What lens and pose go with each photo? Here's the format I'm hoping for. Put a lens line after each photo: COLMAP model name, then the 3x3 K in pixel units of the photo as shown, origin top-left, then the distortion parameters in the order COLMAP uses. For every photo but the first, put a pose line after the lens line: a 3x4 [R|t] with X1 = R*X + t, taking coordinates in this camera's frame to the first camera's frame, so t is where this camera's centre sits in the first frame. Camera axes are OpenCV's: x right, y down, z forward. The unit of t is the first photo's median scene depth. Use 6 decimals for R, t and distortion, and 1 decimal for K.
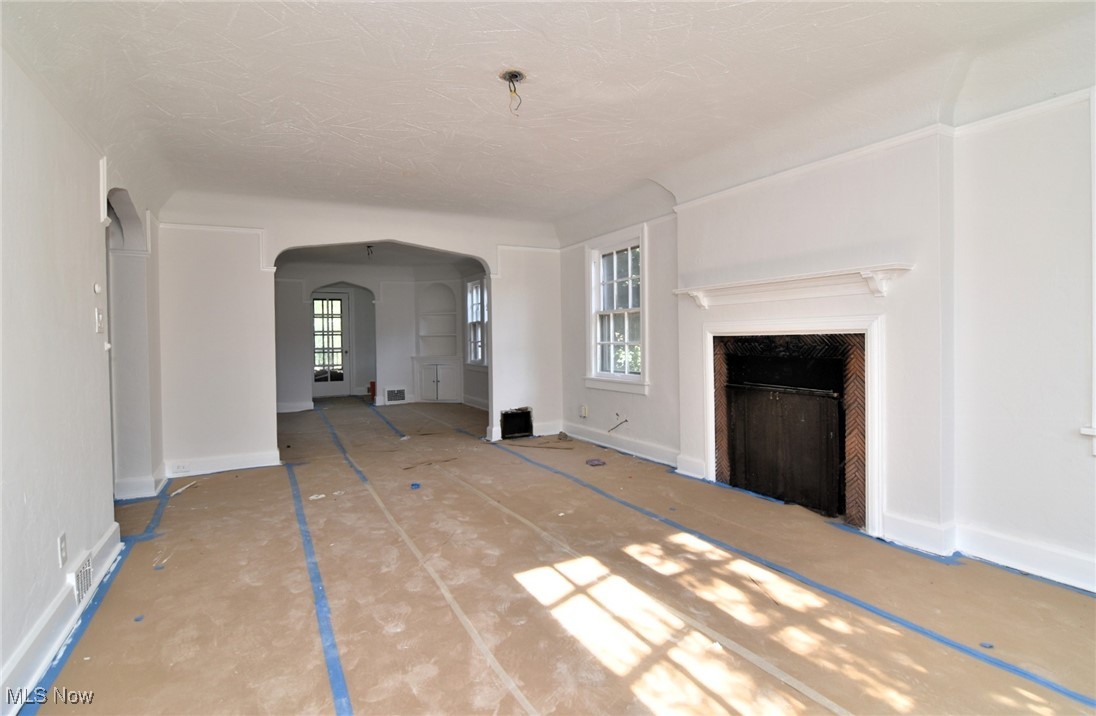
lens RADIAL K [[536.8, 0, 548.0], [0, 536.8, 338.9], [0, 0, 1]] dist [0.042278, -0.023600]
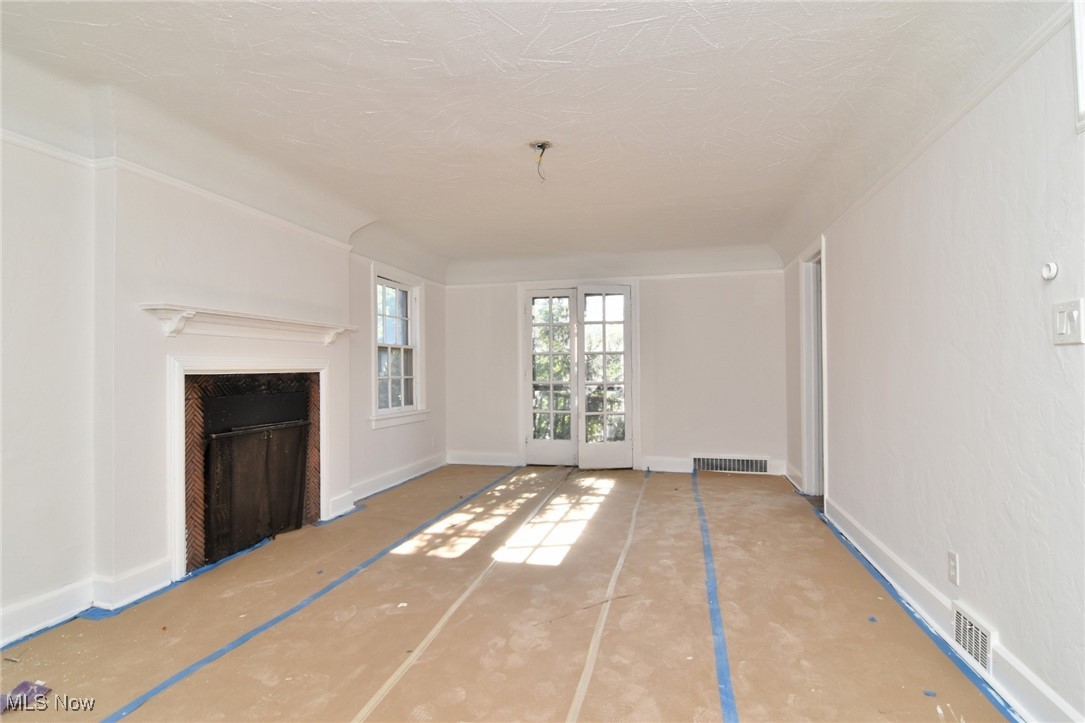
lens RADIAL K [[567.3, 0, 542.5], [0, 567.3, 361.5], [0, 0, 1]] dist [0.000655, -0.000216]
pose [[-0.747839, 0.034578, 0.662979, -0.798415], [0.027095, 0.999400, -0.021561, 0.009057], [-0.663327, 0.001839, -0.748327, 1.771281]]
